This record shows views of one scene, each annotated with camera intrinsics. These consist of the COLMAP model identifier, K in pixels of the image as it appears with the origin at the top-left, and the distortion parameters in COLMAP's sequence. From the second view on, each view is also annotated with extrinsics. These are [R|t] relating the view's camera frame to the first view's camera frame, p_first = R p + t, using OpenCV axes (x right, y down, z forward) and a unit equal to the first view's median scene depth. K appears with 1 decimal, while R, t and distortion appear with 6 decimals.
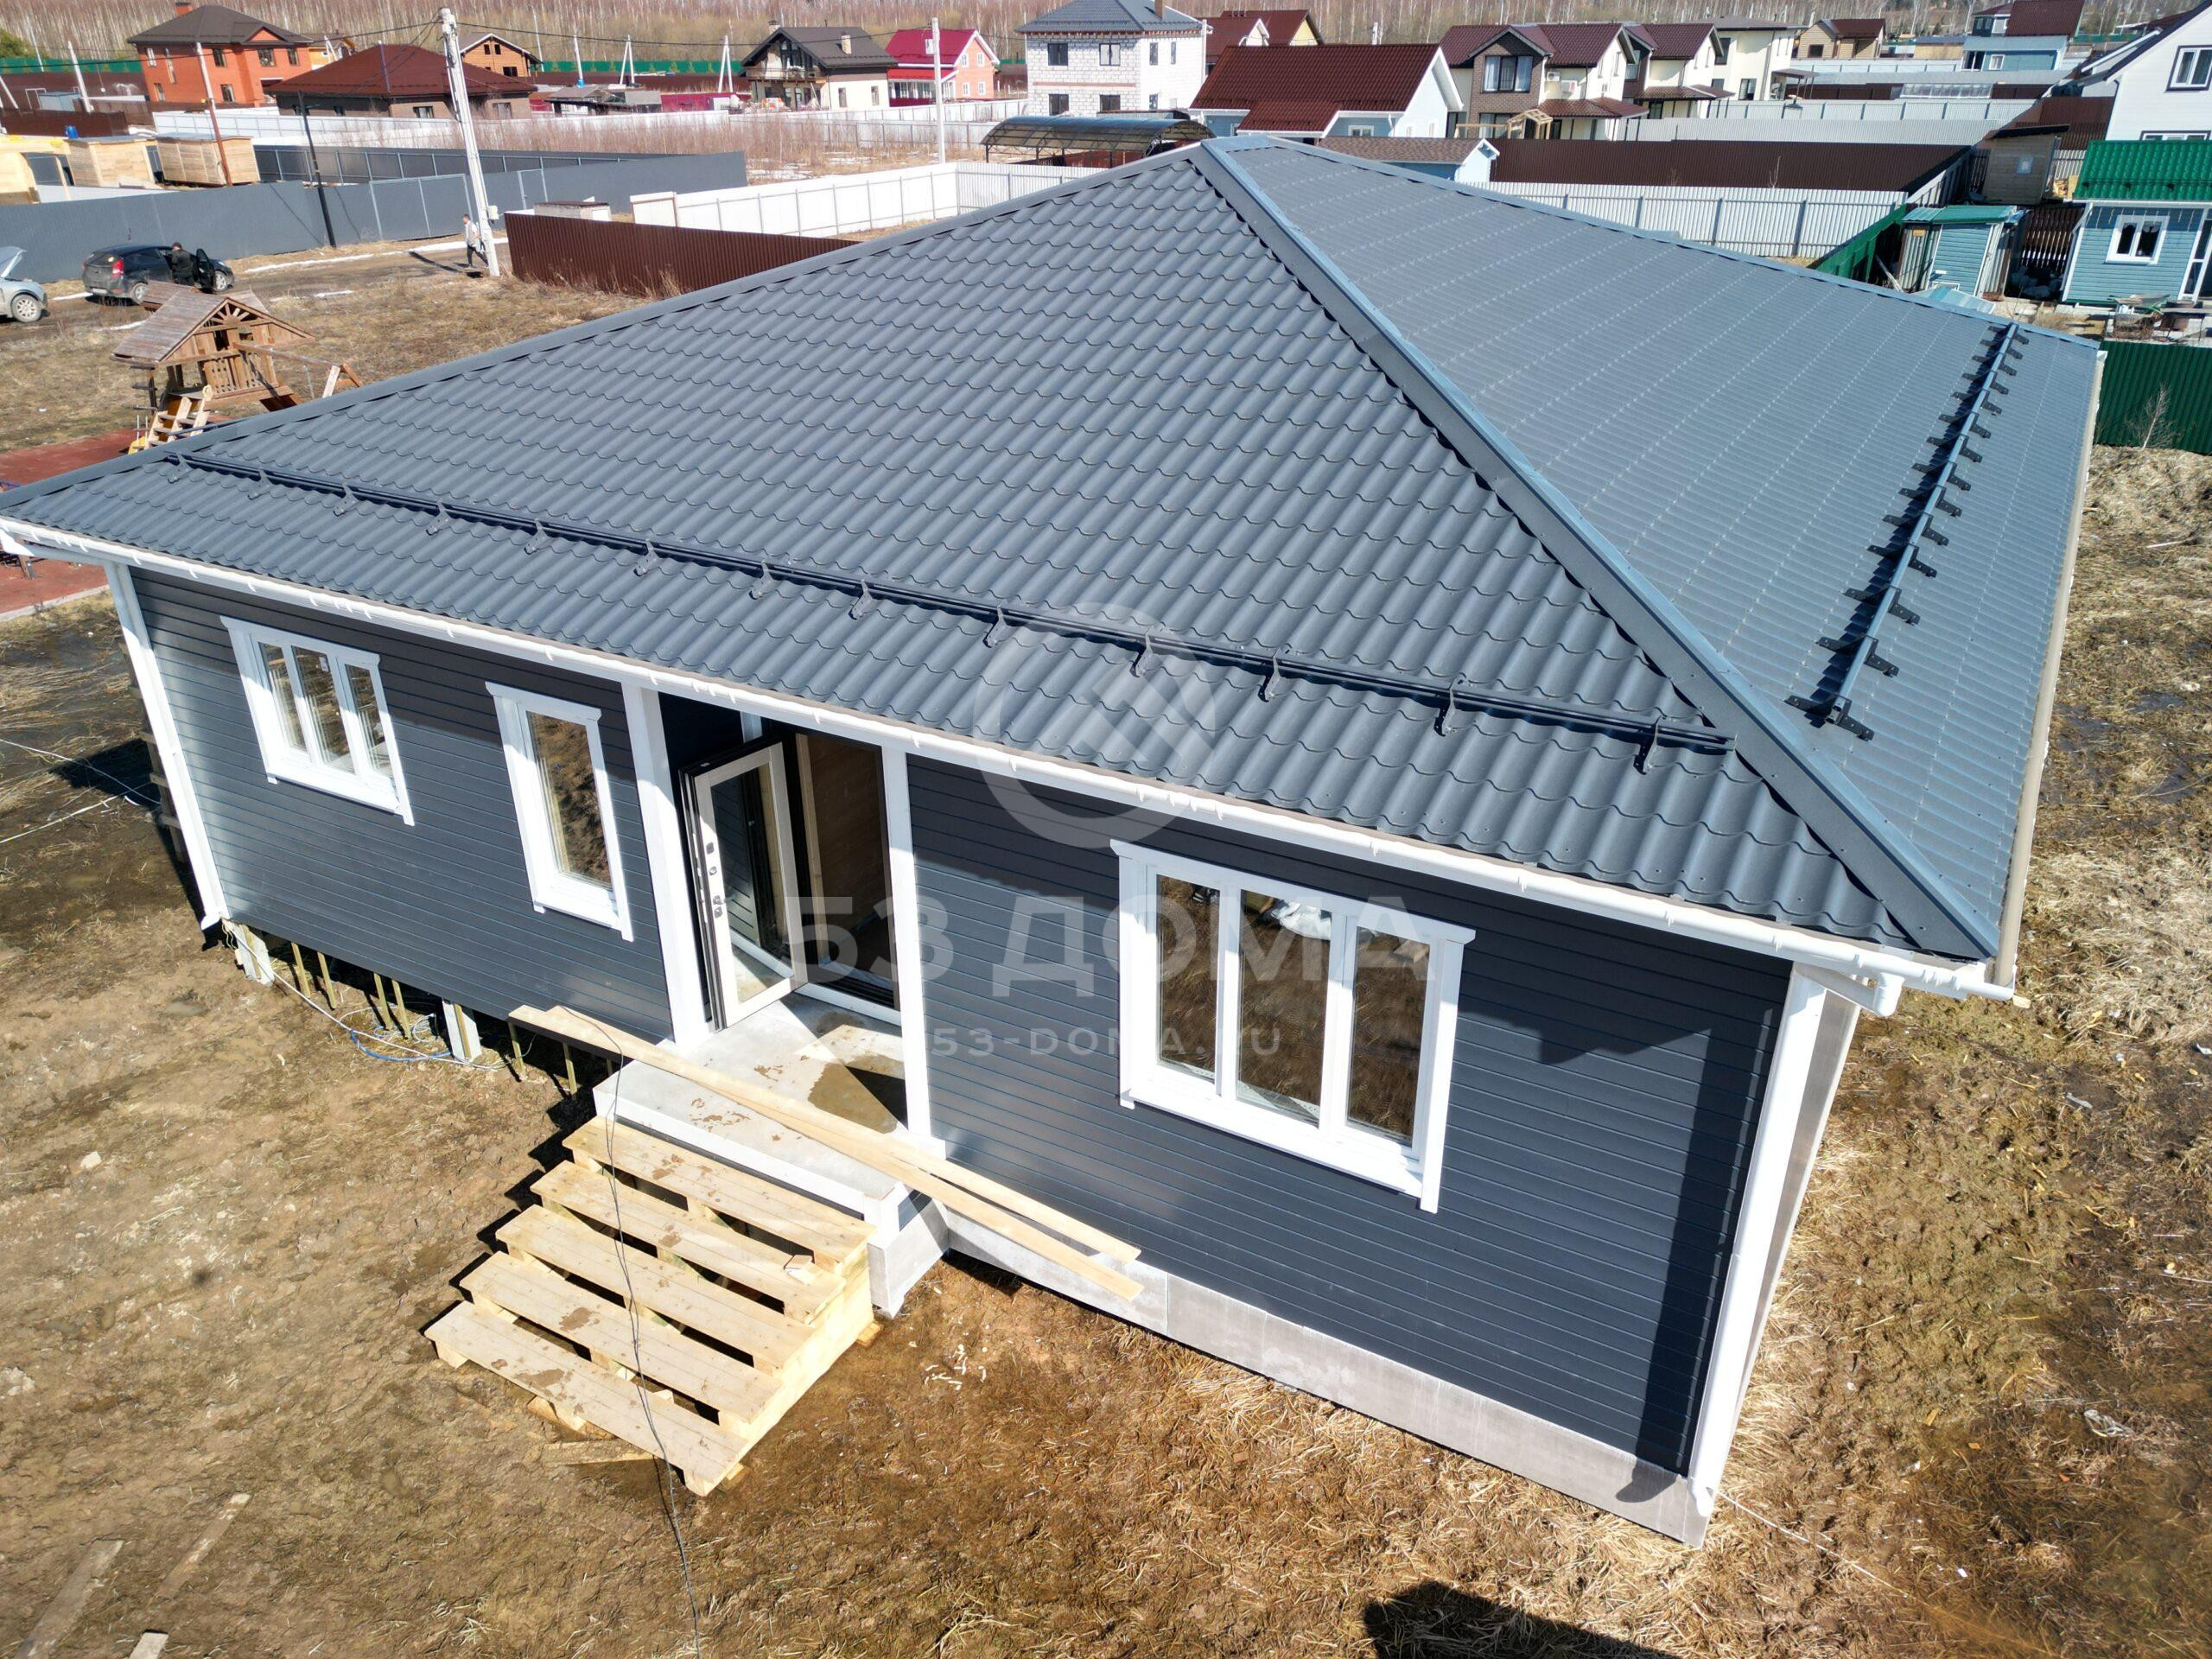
lens RADIAL K [[1603.8, 0, 1112.7], [0, 1603.8, 832.0], [0, 0, 1]] dist [0.077614, -0.071178]
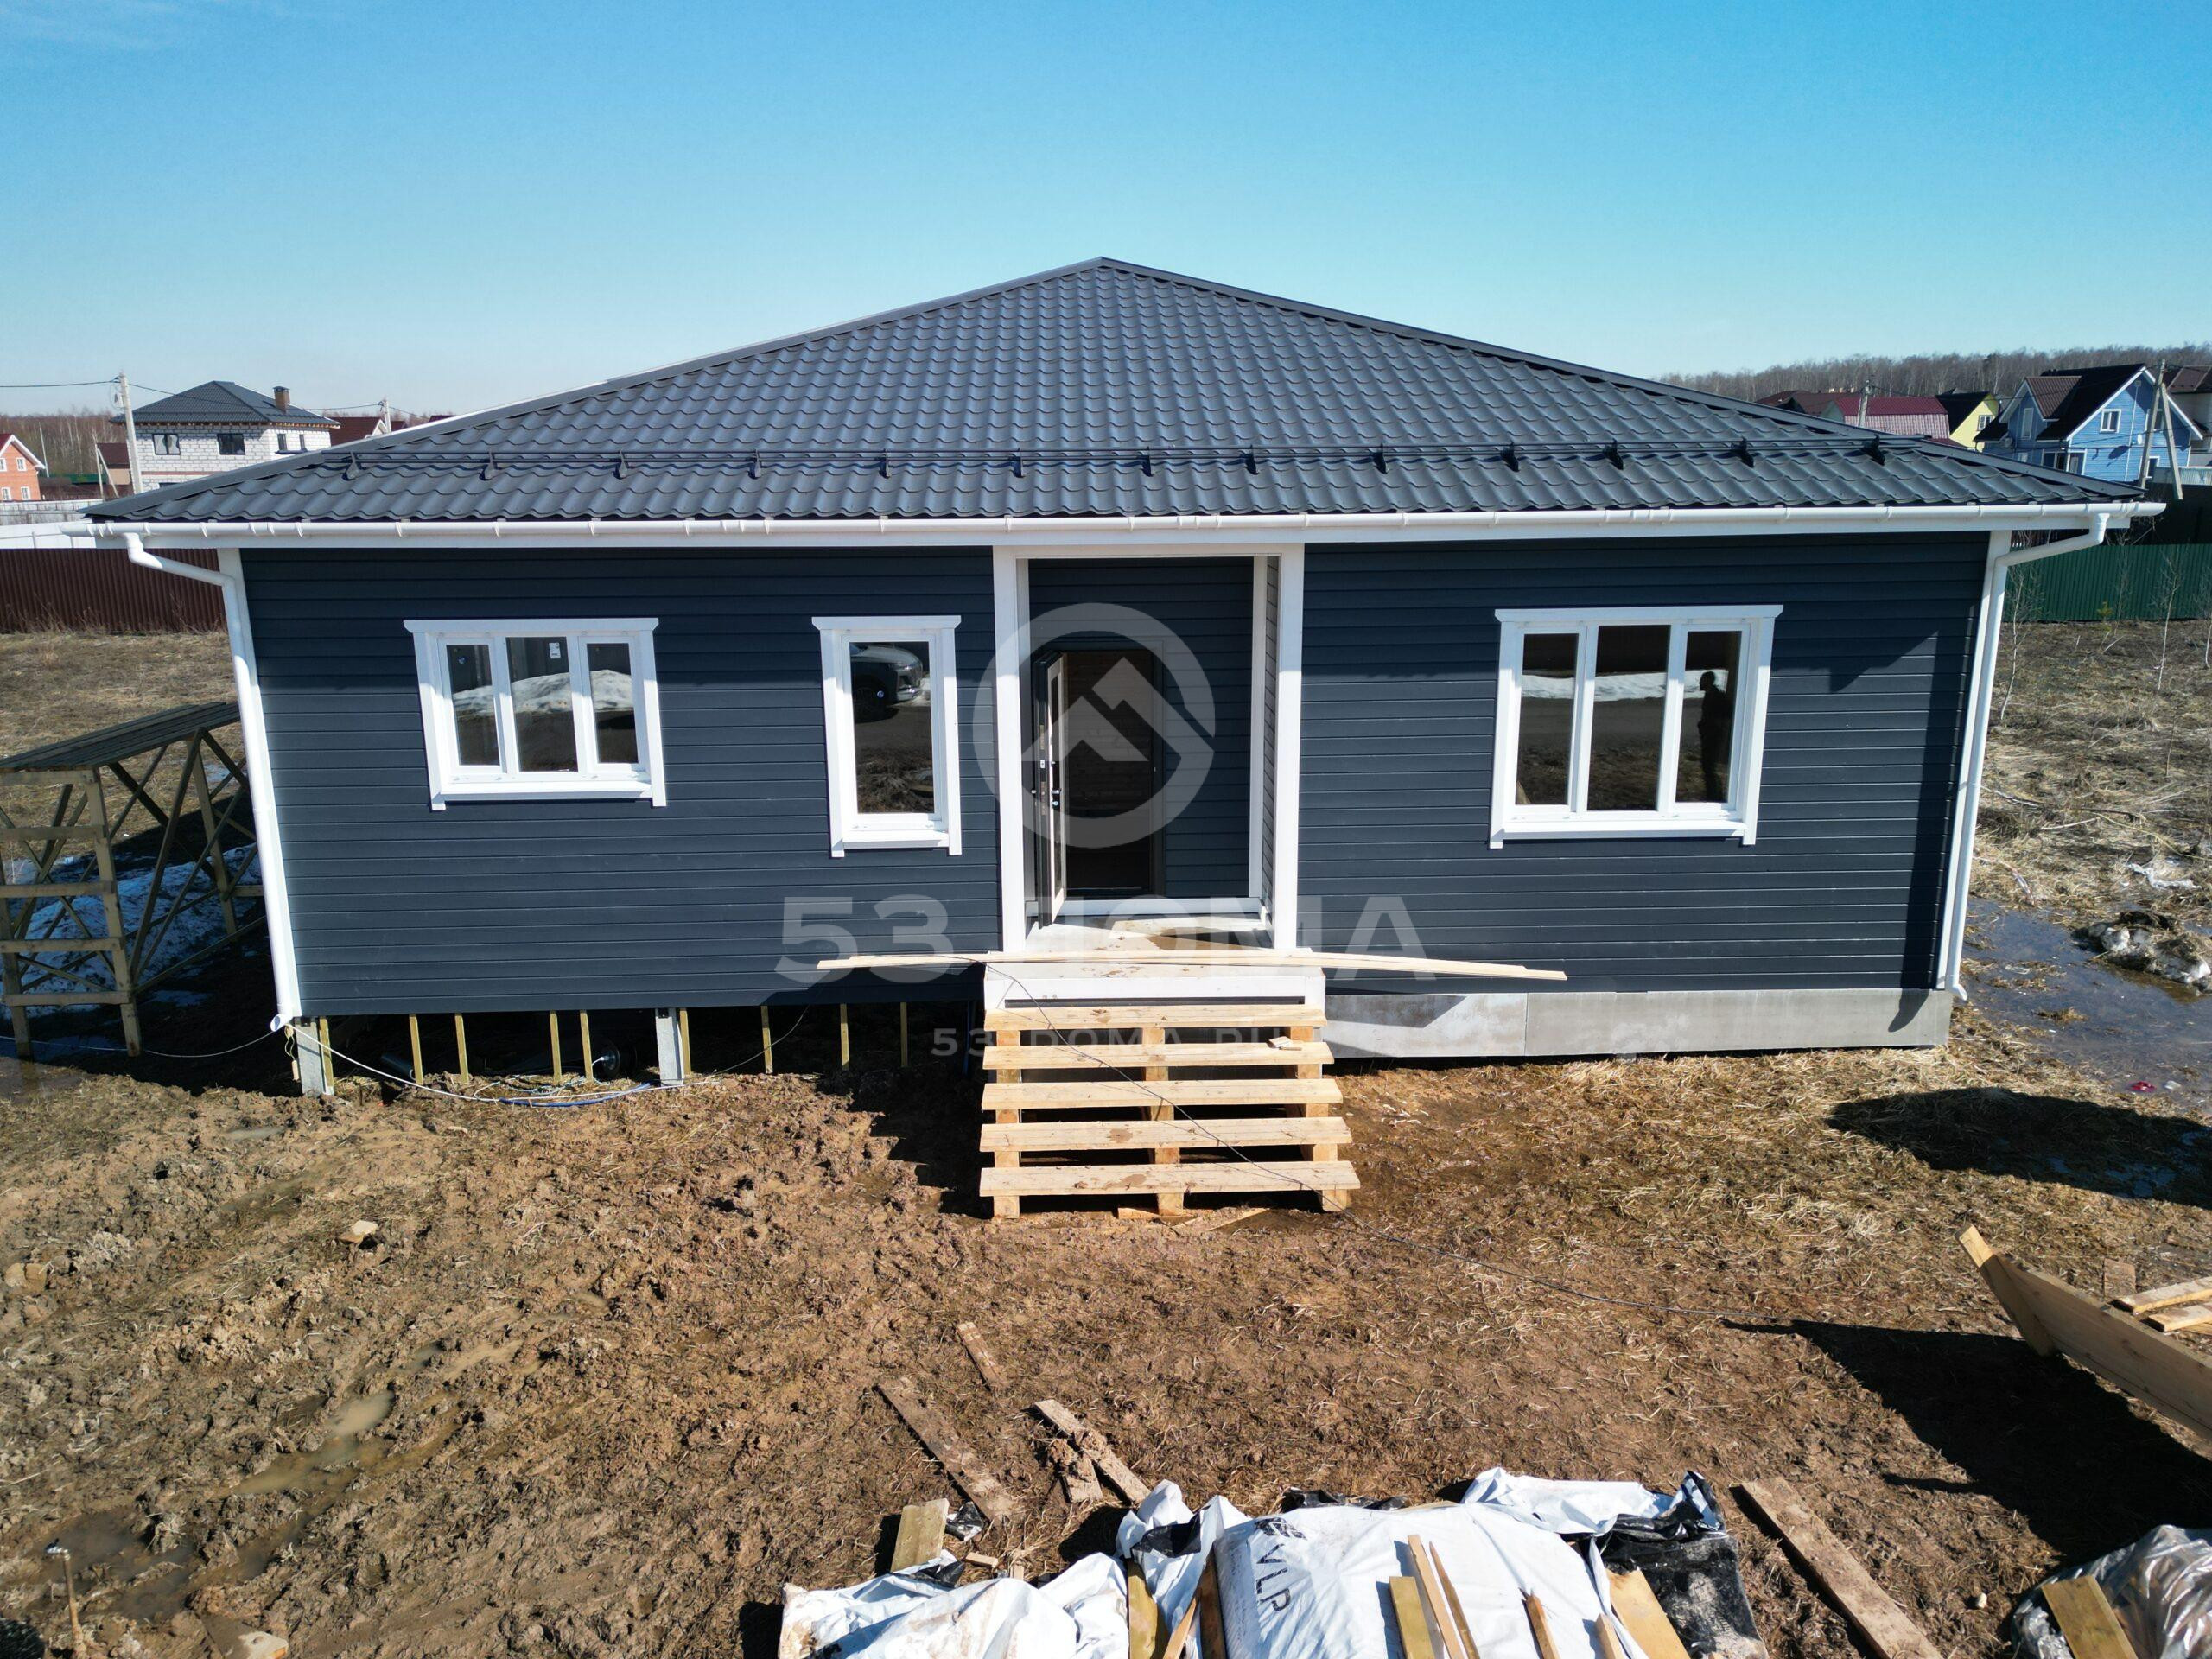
lens RADIAL K [[1603.8, 0, 1112.7], [0, 1603.8, 832.0], [0, 0, 1]] dist [0.077614, -0.071178]
pose [[0.851775, -0.118353, 0.510365, -0.121806], [0.235264, 0.956813, -0.170762, 0.041795], [-0.468113, 0.265522, 0.842833, 0.011126]]
